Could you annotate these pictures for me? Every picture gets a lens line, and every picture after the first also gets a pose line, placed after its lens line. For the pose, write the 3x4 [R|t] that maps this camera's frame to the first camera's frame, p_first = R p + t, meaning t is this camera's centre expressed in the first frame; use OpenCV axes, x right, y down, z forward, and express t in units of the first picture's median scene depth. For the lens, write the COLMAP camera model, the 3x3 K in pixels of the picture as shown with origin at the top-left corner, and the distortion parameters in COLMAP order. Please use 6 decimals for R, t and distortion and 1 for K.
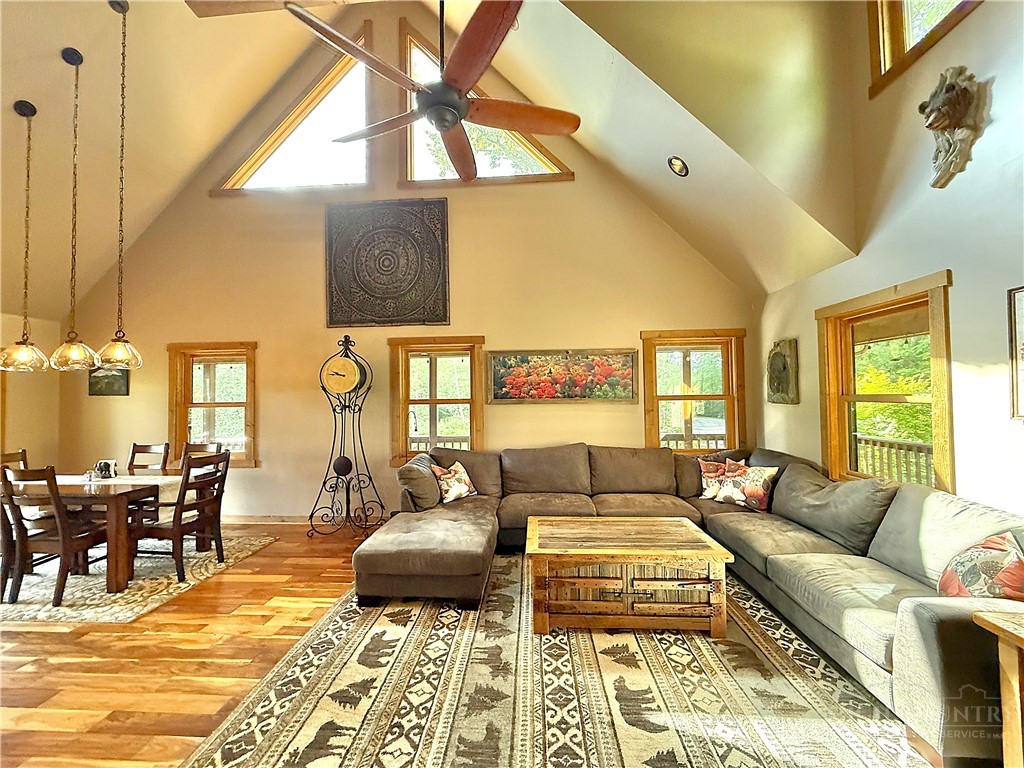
lens RADIAL K [[409.3, 0, 507.3], [0, 409.3, 383.7], [0, 0, 1]] dist [0.001085, 0.000285]
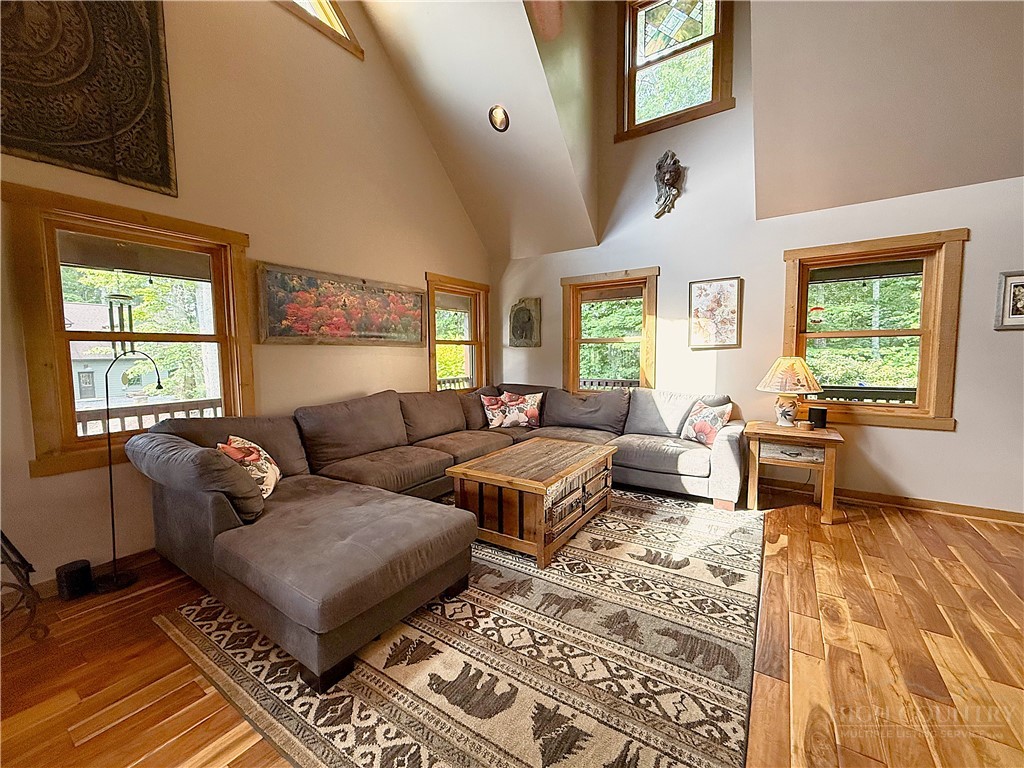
lens RADIAL K [[409.3, 0, 512.3], [0, 409.3, 383.3], [0, 0, 1]] dist [0.001085, 0.000285]
pose [[0.492401, -0.056819, 0.868512, -0.692605], [-0.019834, 0.996875, 0.076462, 0.091880], [-0.870142, -0.054876, 0.489736, 0.547372]]
